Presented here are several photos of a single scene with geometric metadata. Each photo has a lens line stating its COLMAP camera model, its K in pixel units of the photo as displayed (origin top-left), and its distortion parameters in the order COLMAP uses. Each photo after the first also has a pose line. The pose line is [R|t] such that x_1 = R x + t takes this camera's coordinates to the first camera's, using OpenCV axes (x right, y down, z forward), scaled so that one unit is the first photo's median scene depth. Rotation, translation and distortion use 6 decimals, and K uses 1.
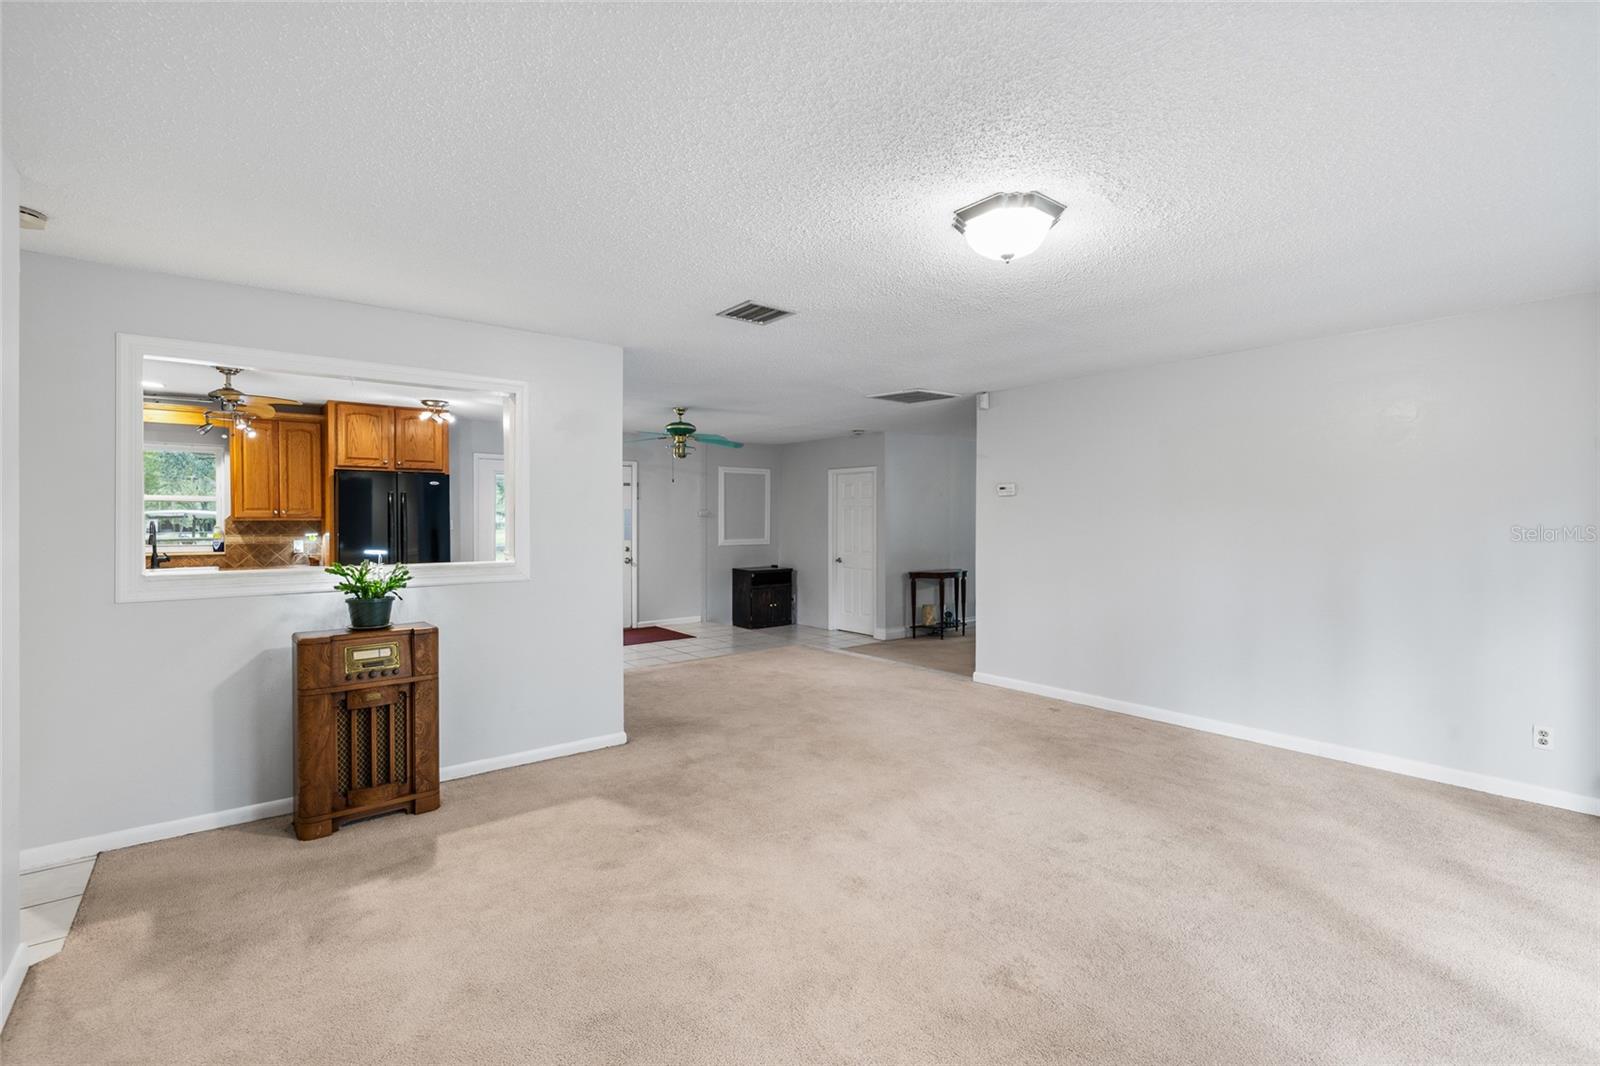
lens RADIAL K [[720.7, 0, 798.9], [0, 720.7, 524.5], [0, 0, 1]] dist [-0.001631, -0.000007]
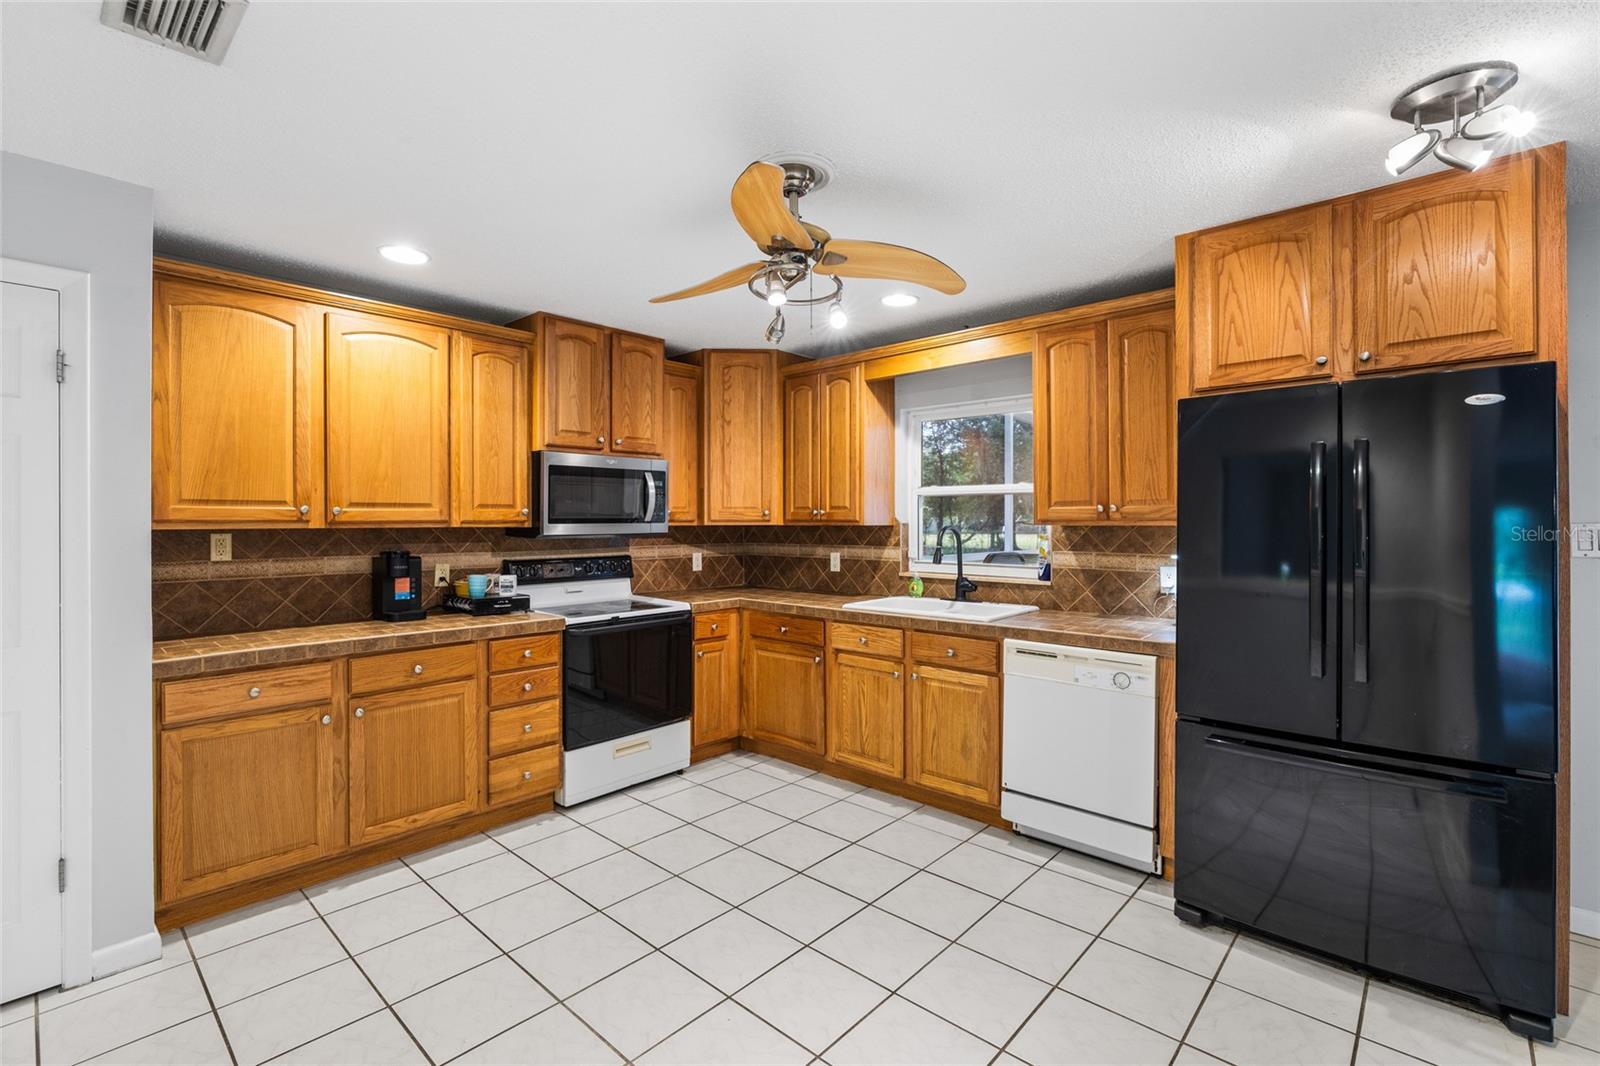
lens RADIAL K [[720.7, 0, 798.9], [0, 720.7, 524.5], [0, 0, 1]] dist [-0.001631, -0.000007]
pose [[0.157835, 0.003499, -0.987459, -0.273310], [-0.005760, 0.999980, 0.002622, -0.006414], [0.987449, 0.005274, 0.157852, 0.710691]]
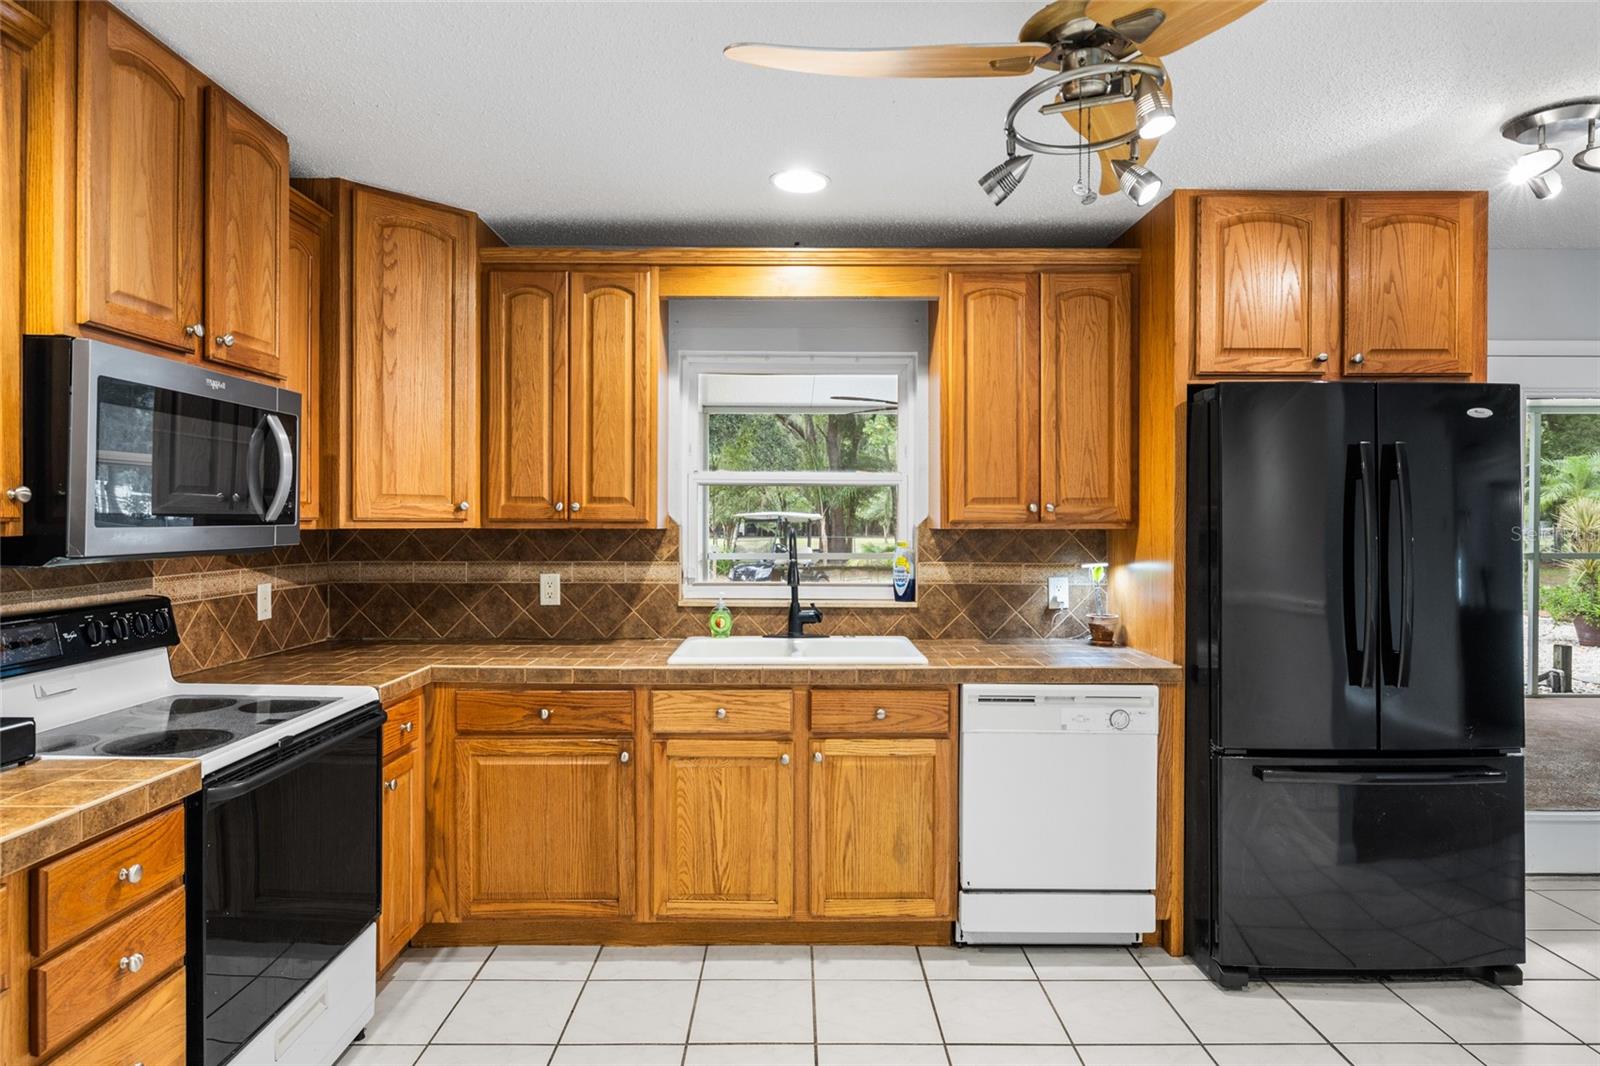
lens RADIAL K [[916.5, 0, 800.0], [0, 916.5, 533.0], [0, 0, 1]] dist [0.001430, 0.000244]
pose [[0.786737, 0.009464, -0.617216, -0.511903], [-0.006983, 0.999955, 0.006432, -0.005845], [0.617249, -0.000750, 0.786767, 0.524831]]
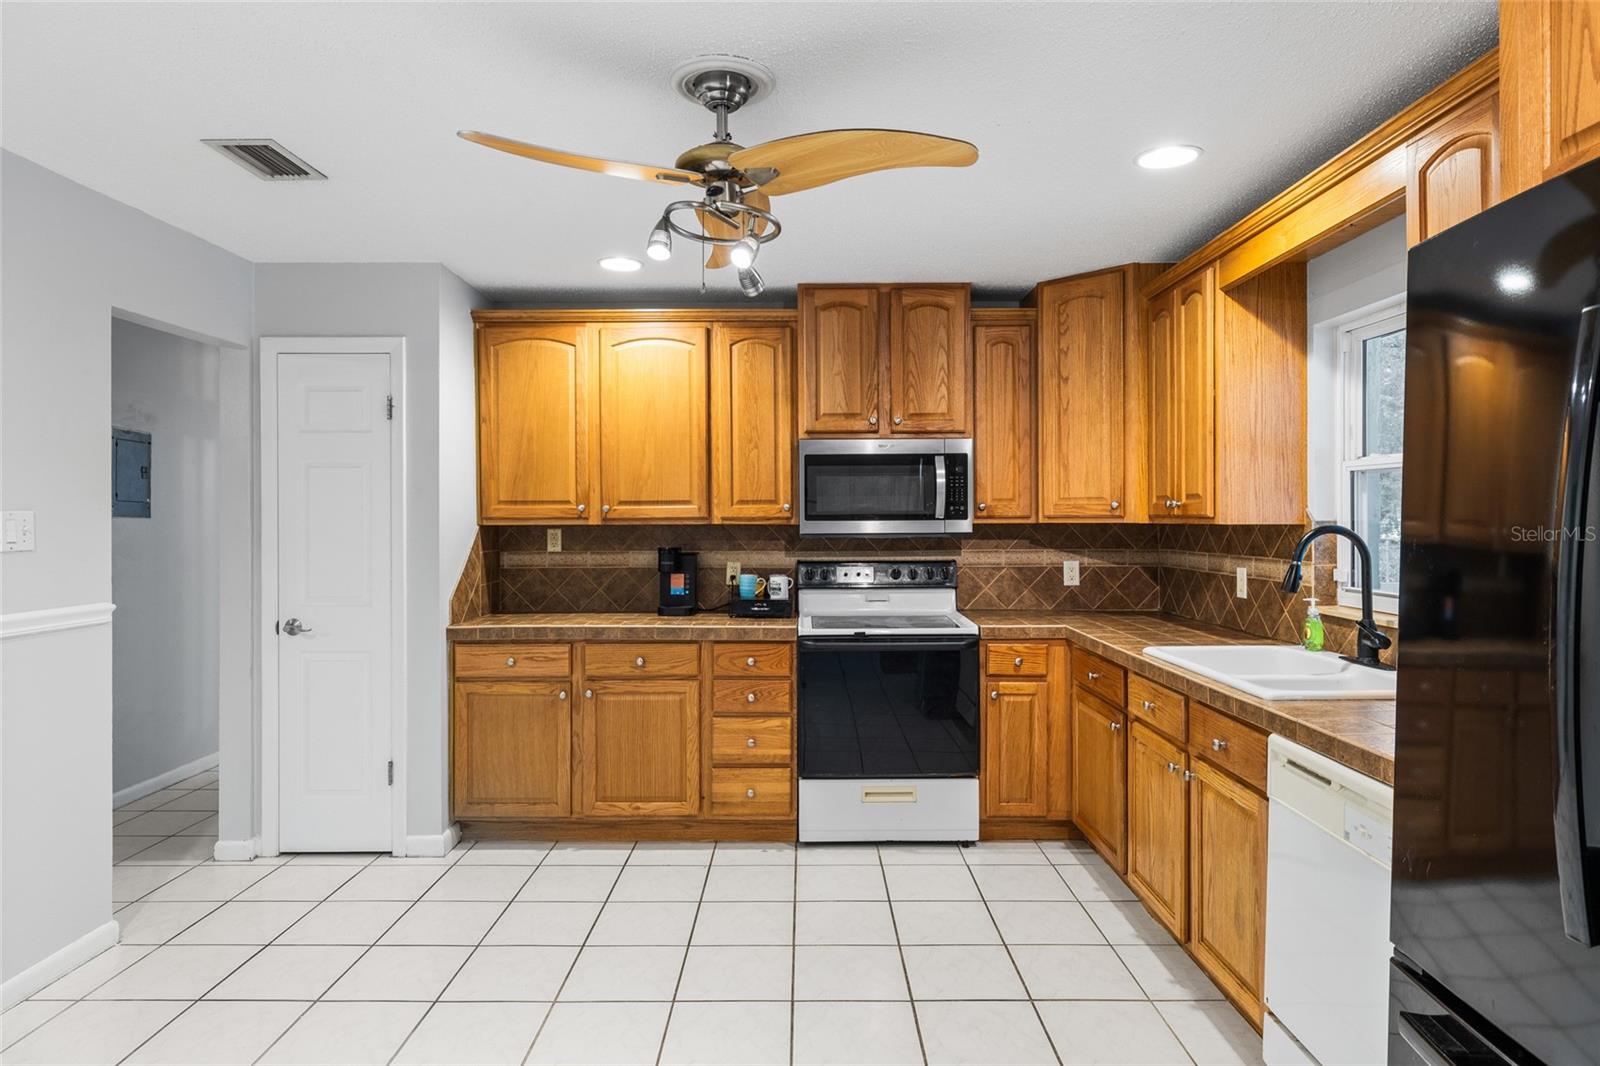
lens RADIAL K [[920.1, 0, 799.7], [0, 920.1, 520.4], [0, 0, 1]] dist [0.000498, 0.000258]
pose [[-0.626267, 0.002910, -0.779603, -0.356579], [-0.003738, 0.999970, 0.006735, -0.008907], [0.779600, 0.007132, -0.626238, 0.995103]]
